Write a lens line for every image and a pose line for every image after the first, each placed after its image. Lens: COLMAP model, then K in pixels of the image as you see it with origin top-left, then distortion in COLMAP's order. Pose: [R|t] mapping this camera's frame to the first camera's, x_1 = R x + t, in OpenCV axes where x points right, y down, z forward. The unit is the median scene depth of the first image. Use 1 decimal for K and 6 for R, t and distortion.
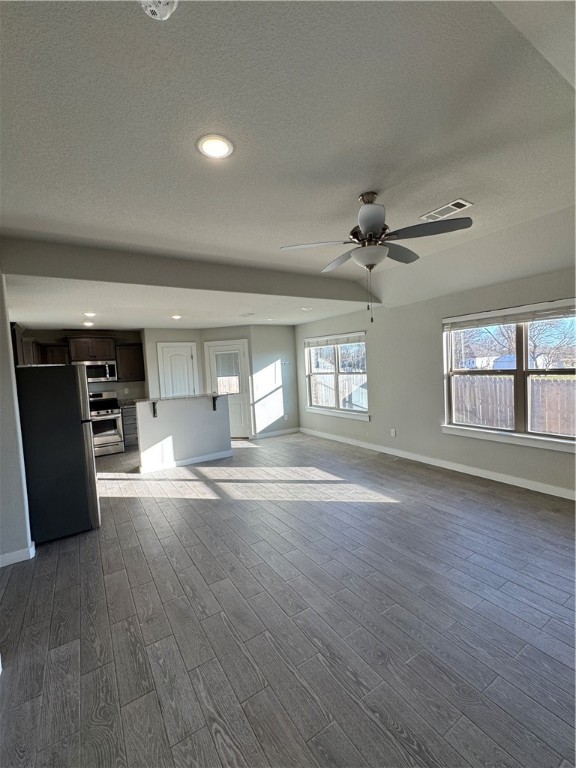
lens RADIAL K [[330.0, 0, 288.4], [0, 330.0, 384.1], [0, 0, 1]] dist [-0.001860, 0.000098]
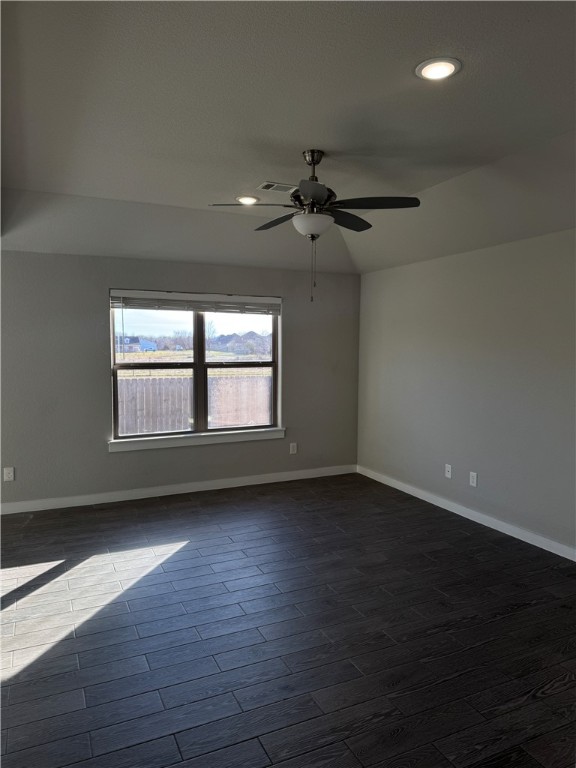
lens RADIAL K [[532.4, 0, 294.2], [0, 532.4, 388.3], [0, 0, 1]] dist [0.060944, -0.066145]
pose [[0.134768, -0.034074, 0.990291, -0.617948], [0.047388, 0.998487, 0.027907, -0.001240], [-0.989743, 0.043167, 0.136179, 0.467515]]
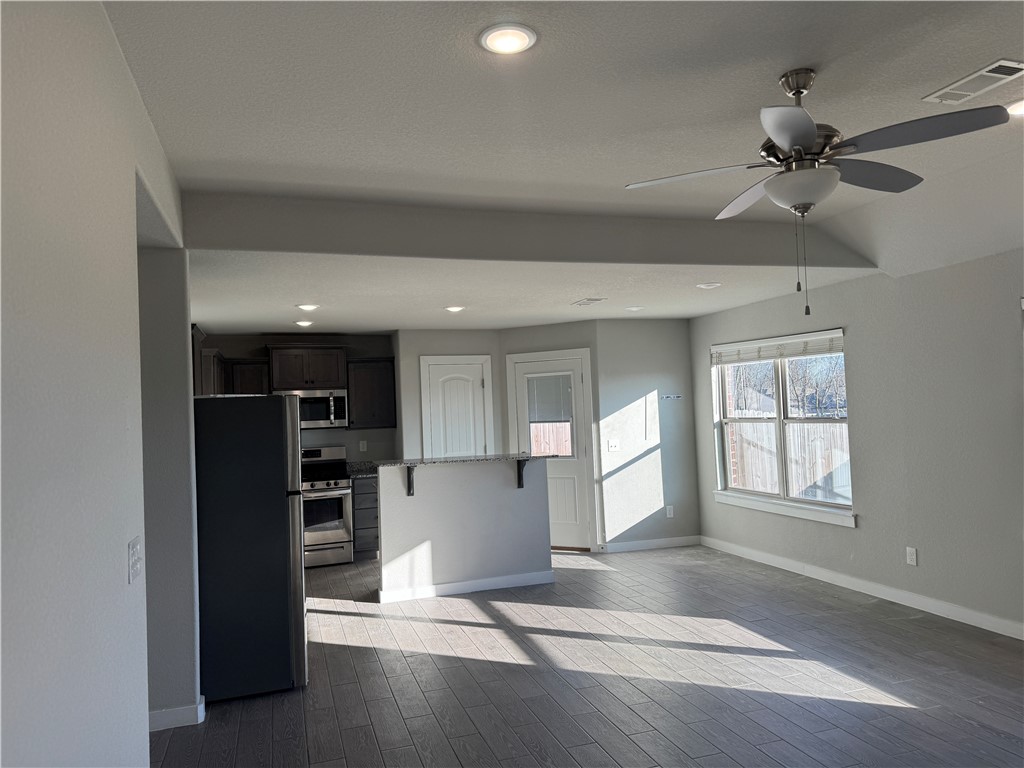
lens RADIAL K [[709.8, 0, 515.7], [0, 709.8, 389.3], [0, 0, 1]] dist [0.060944, -0.066145]
pose [[0.969125, 0.005772, -0.246503, 0.044956], [-0.024380, 0.997070, -0.072504, 0.008968], [0.245362, 0.076275, 0.966426, -0.084106]]
